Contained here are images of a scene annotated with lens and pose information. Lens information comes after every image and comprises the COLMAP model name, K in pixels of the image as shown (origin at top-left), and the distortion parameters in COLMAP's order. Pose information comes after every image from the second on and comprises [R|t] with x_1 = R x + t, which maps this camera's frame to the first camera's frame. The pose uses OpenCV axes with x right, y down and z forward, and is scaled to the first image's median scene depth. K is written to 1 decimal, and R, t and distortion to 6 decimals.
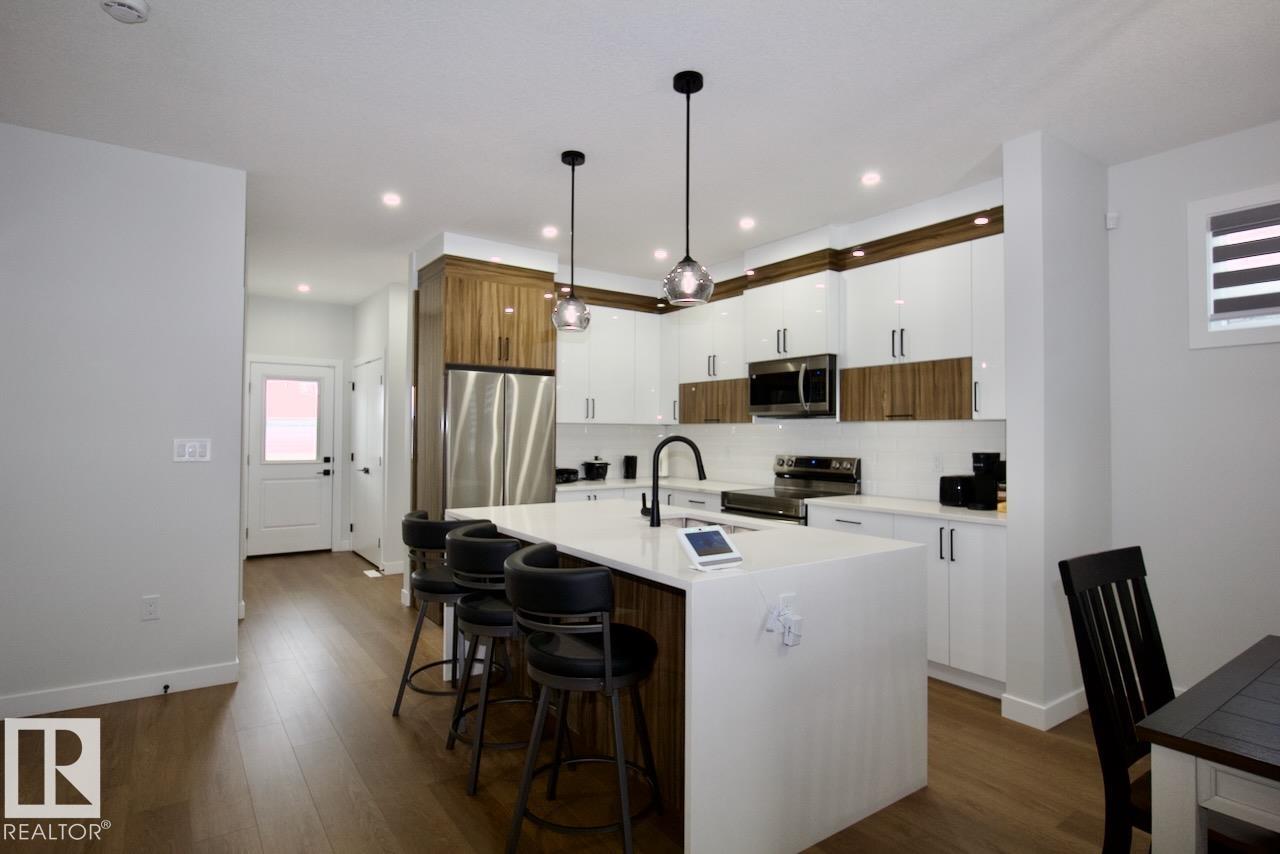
lens RADIAL K [[660.9, 0, 639.6], [0, 660.9, 420.9], [0, 0, 1]] dist [0.004896, -0.014653]
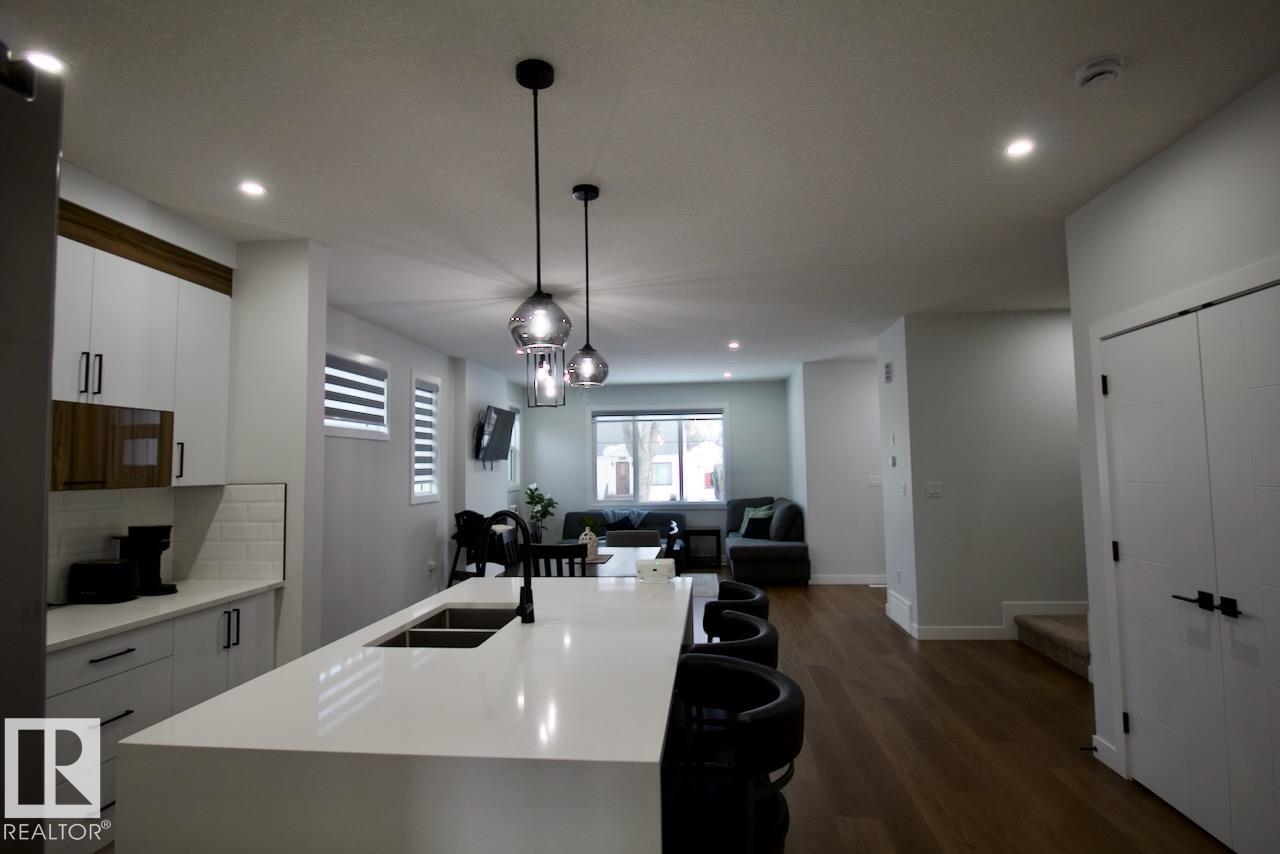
lens RADIAL K [[660.9, 0, 639.6], [0, 660.9, 420.9], [0, 0, 1]] dist [0.004896, -0.014653]
pose [[-0.751431, 0.055879, 0.657441, -0.495554], [-0.005712, 0.995819, -0.091168, -0.012714], [-0.659787, -0.072262, -0.747970, 1.214353]]
